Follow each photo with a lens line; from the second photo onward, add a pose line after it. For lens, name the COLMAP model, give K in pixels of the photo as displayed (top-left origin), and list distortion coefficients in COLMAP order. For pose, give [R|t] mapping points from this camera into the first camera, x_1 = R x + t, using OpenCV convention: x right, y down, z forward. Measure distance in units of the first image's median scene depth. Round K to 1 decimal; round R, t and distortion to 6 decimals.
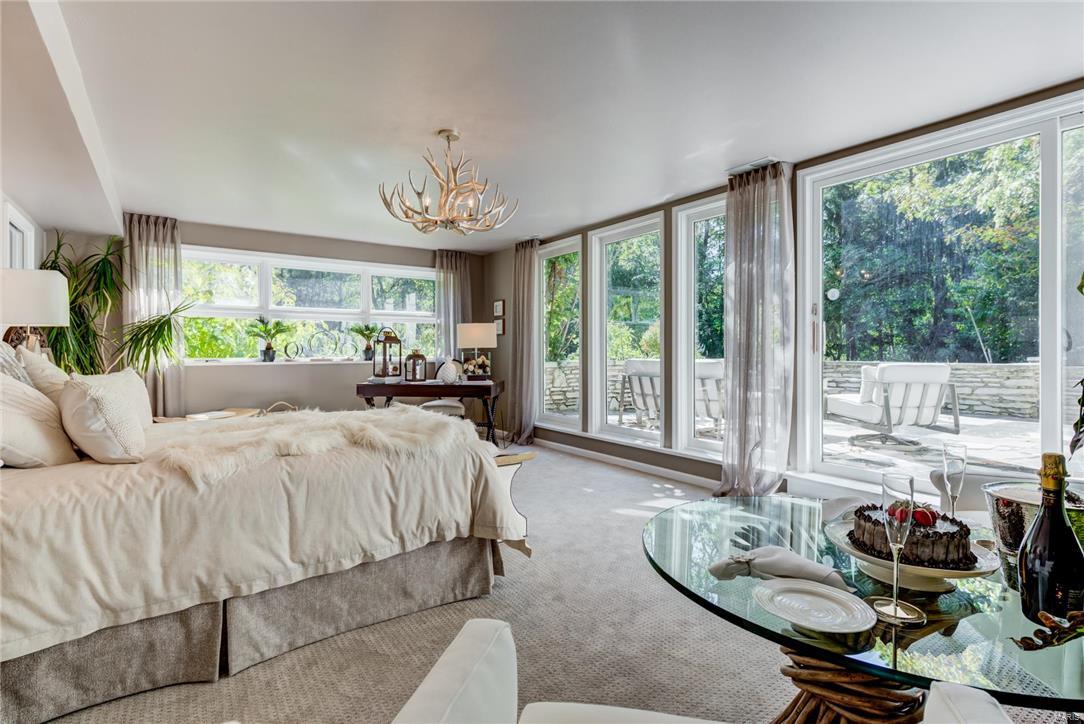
lens RADIAL K [[521.3, 0, 542.0], [0, 521.3, 362.0], [0, 0, 1]] dist [-0.001606, -0.000318]
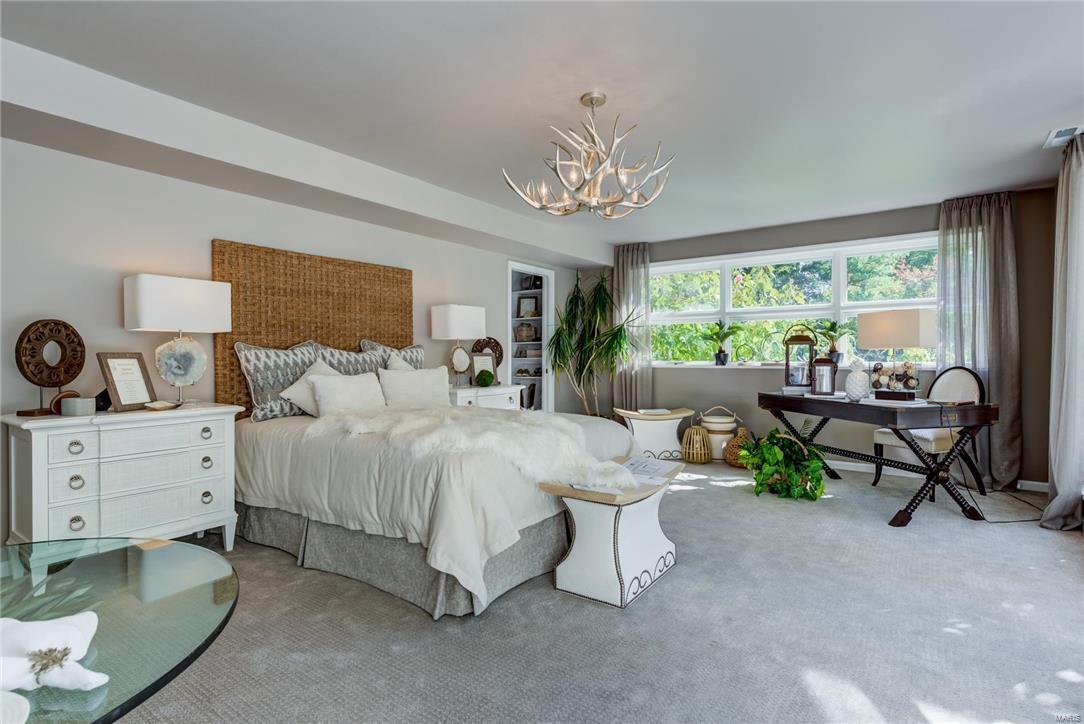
lens RADIAL K [[539.1, 0, 536.5], [0, 539.1, 361.3], [0, 0, 1]] dist [0.010237, -0.000138]
pose [[0.329368, 0.010534, -0.944143, 0.361845], [-0.019569, 0.999799, 0.004328, -0.006009], [0.943999, 0.017050, 0.329508, 0.364906]]
